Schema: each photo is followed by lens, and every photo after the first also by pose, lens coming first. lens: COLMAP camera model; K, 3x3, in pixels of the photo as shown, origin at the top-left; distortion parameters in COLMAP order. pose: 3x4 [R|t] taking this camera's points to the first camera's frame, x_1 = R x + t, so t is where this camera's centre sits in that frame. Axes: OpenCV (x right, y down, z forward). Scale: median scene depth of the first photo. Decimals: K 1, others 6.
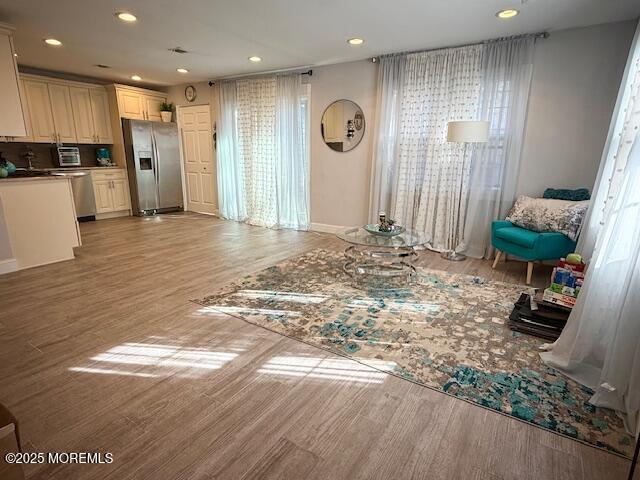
lens RADIAL K [[354.6, 0, 320.0], [0, 354.6, 240.0], [0, 0, 1]] dist [0.002454, -0.001257]
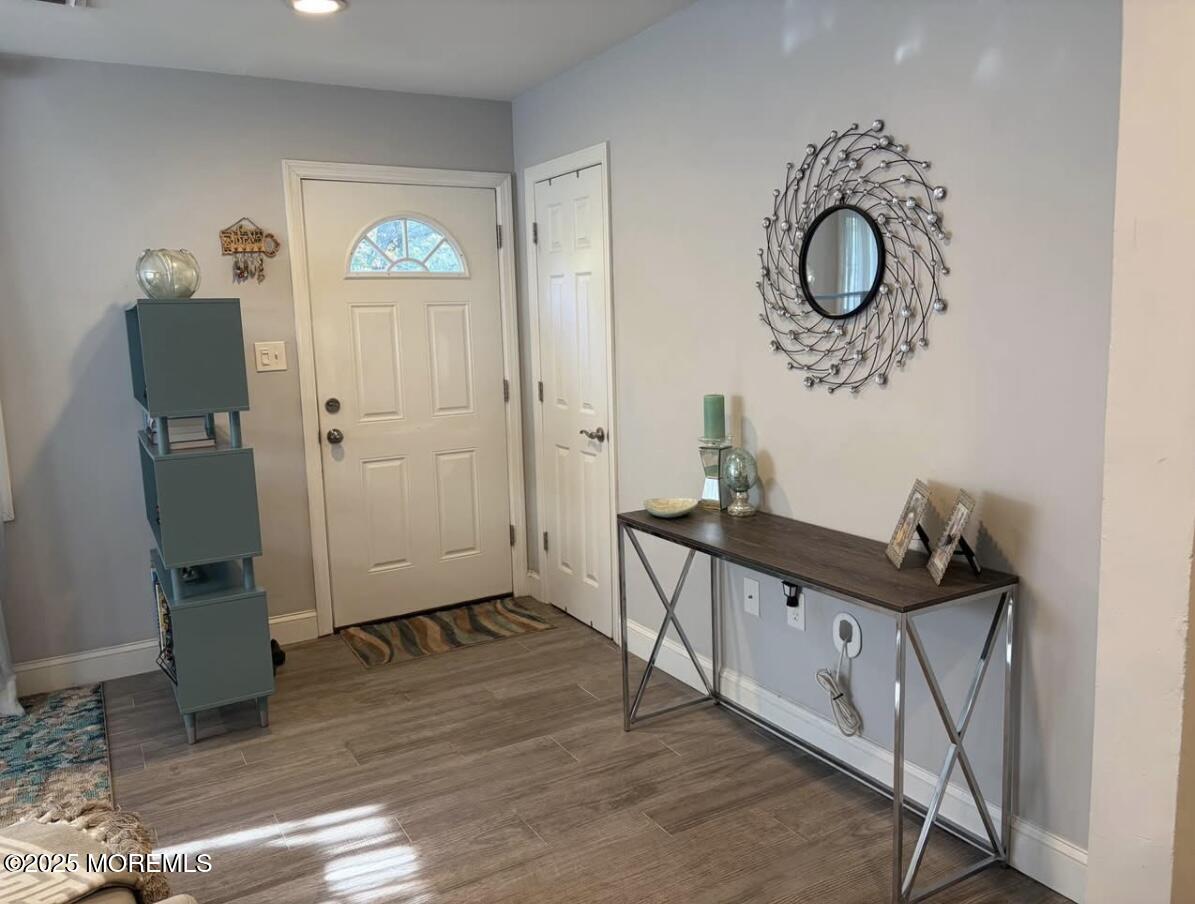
lens RADIAL K [[918.3, 0, 595.6], [0, 918.3, 457.1], [0, 0, 1]] dist [0.034655, -0.002418]
pose [[-0.887358, -0.051081, 0.458243, -0.657193], [0.132882, 0.923345, 0.360244, -0.312910], [-0.441518, 0.380558, -0.812550, 0.997759]]
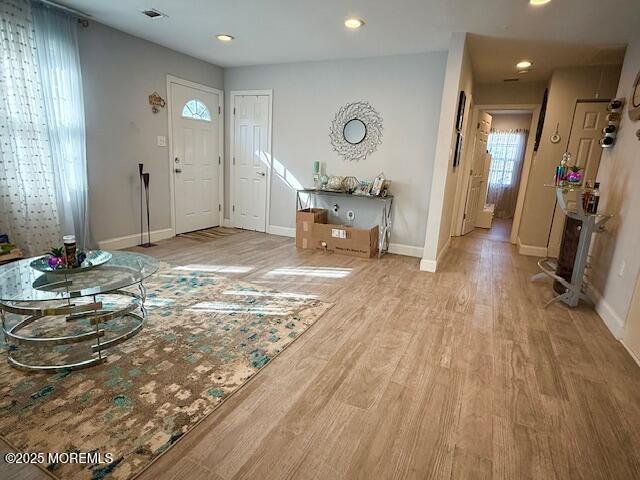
lens RADIAL K [[354.6, 0, 320.0], [0, 354.6, 240.0], [0, 0, 1]] dist [0.002454, -0.001257]
pose [[-0.991545, -0.034064, -0.125210, -0.173740], [-0.087432, 0.888392, 0.450683, -0.392690], [0.095884, 0.457820, -0.883859, 1.615852]]
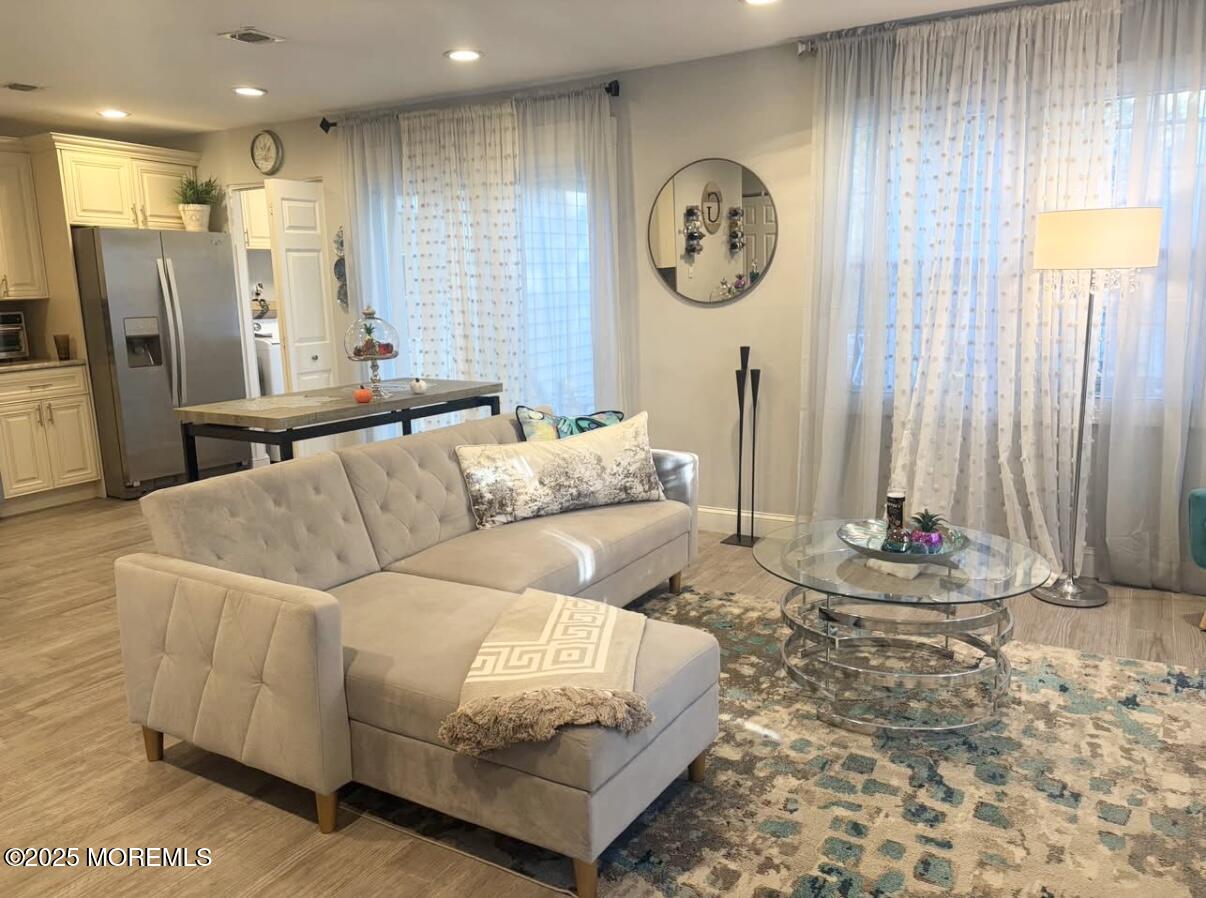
lens RADIAL K [[914.1, 0, 609.0], [0, 914.1, 453.7], [0, 0, 1]] dist [0.032180, -0.001317]
pose [[0.998442, -0.044516, 0.033643, -0.124175], [0.046350, 0.997364, -0.055836, -0.077253], [-0.031069, 0.057308, 0.997873, 0.141597]]
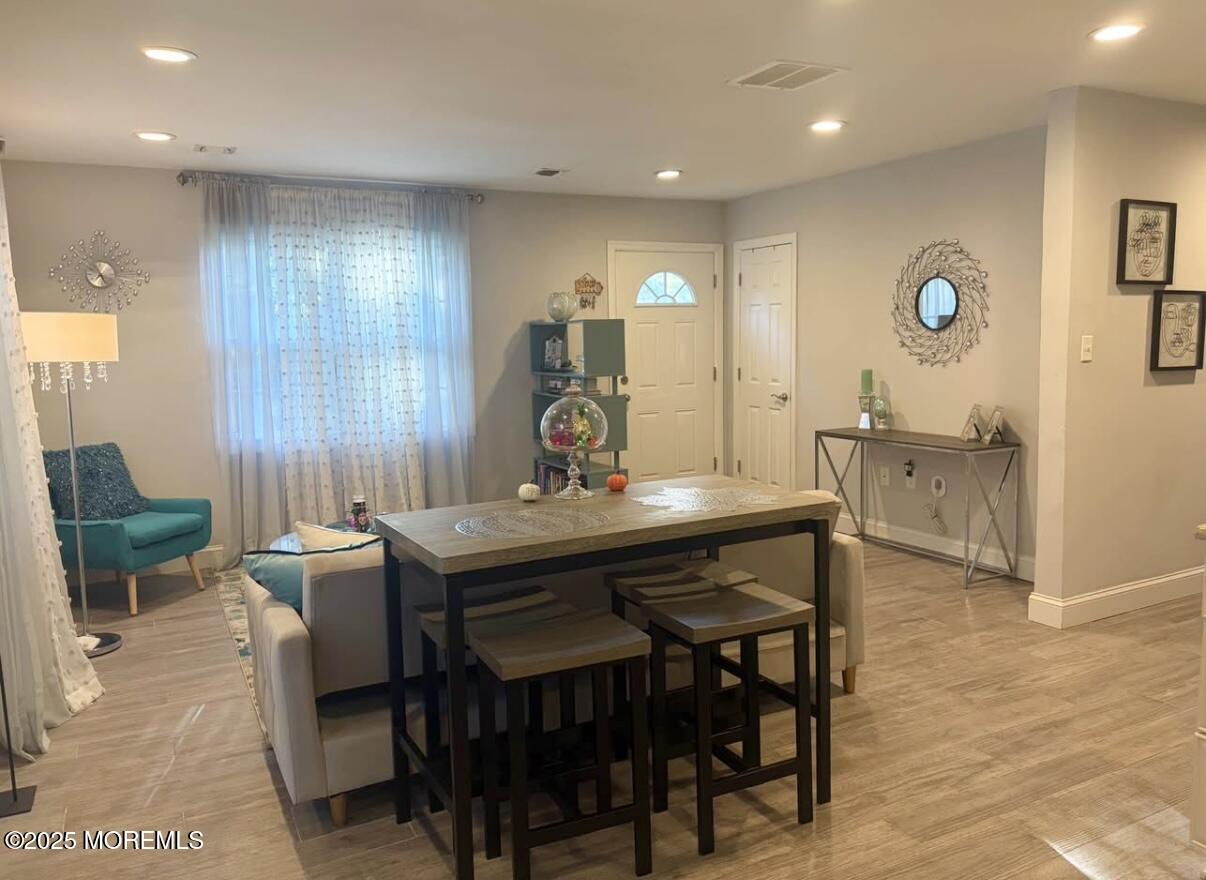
lens RADIAL K [[912.2, 0, 601.4], [0, 912.2, 433.5], [0, 0, 1]] dist [0.052663, -0.057757]
pose [[-0.864762, -0.043491, 0.500295, -0.787748], [0.137608, 0.937589, 0.319361, -0.546228], [-0.482960, 0.345016, -0.804806, 1.901413]]
